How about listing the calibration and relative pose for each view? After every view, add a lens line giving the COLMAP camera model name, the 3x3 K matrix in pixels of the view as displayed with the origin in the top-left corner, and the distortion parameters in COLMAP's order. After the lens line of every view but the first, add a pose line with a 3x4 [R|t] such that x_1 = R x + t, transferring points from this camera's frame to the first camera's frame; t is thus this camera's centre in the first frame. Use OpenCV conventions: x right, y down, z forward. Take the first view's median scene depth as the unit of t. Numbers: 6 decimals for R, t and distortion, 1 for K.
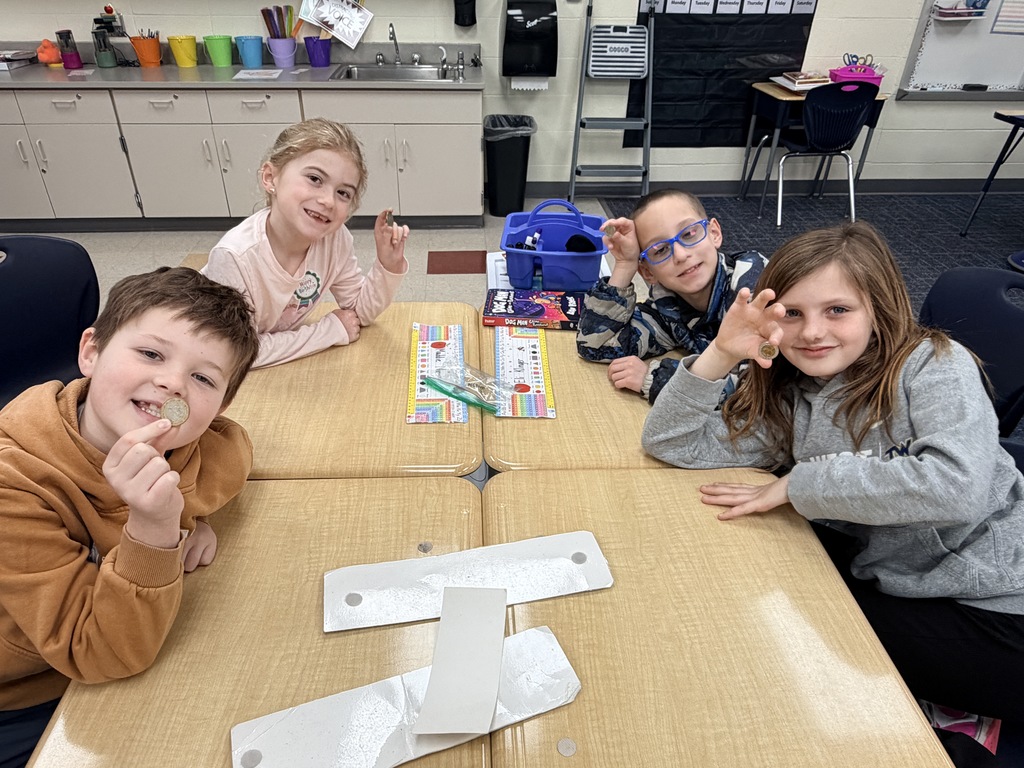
lens RADIAL K [[712.6, 0, 510.4], [0, 712.6, 383.3], [0, 0, 1]] dist [0.001906, -0.014544]
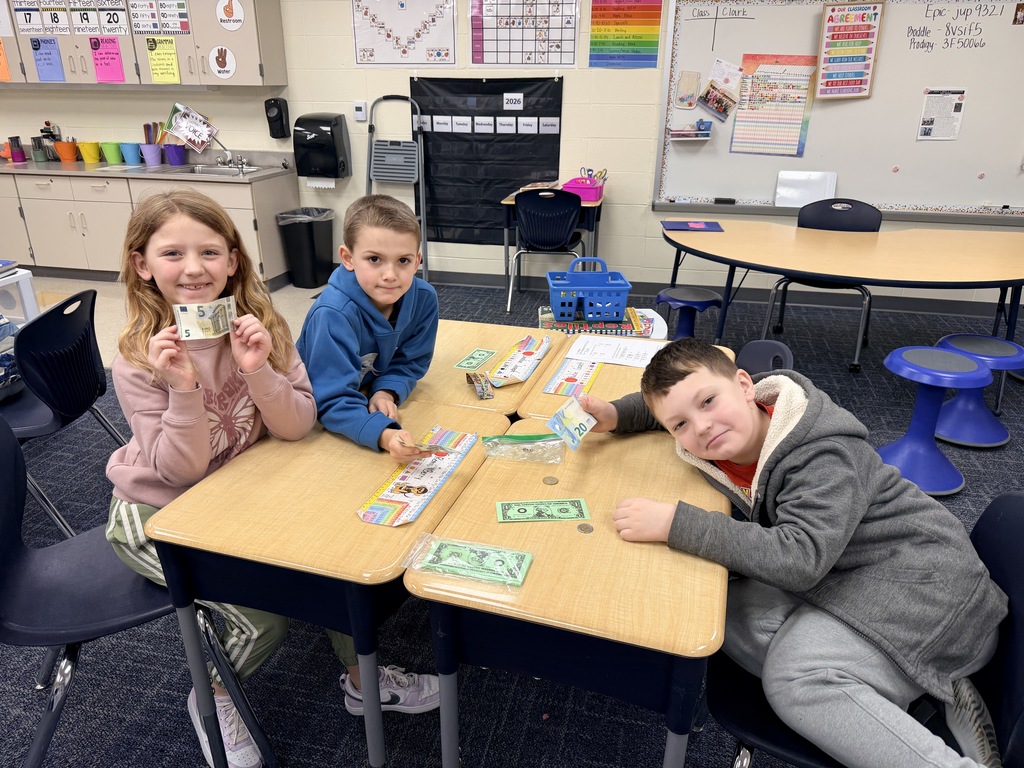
lens RADIAL K [[712.6, 0, 517.2], [0, 712.6, 389.3], [0, 0, 1]] dist [0.001906, -0.014544]
pose [[0.961897, 0.105727, -0.252144, 0.704848], [-0.142865, 0.980655, -0.133812, 0.048778], [0.233119, 0.164736, 0.958393, -0.050691]]
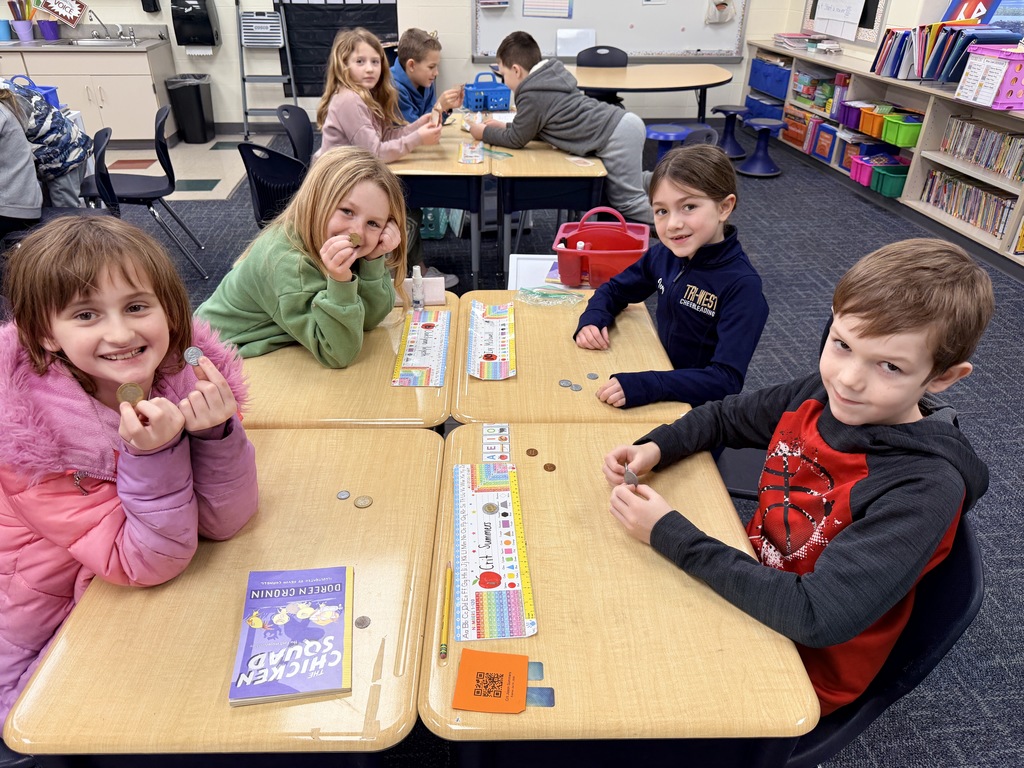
lens RADIAL K [[712.6, 0, 515.3], [0, 712.6, 376.7], [0, 0, 1]] dist [0.001906, -0.014544]
pose [[0.998011, -0.027394, 0.056771, 0.578383], [0.028247, 0.999499, -0.014271, 0.295116], [-0.056352, 0.015846, 0.998285, -0.500487]]
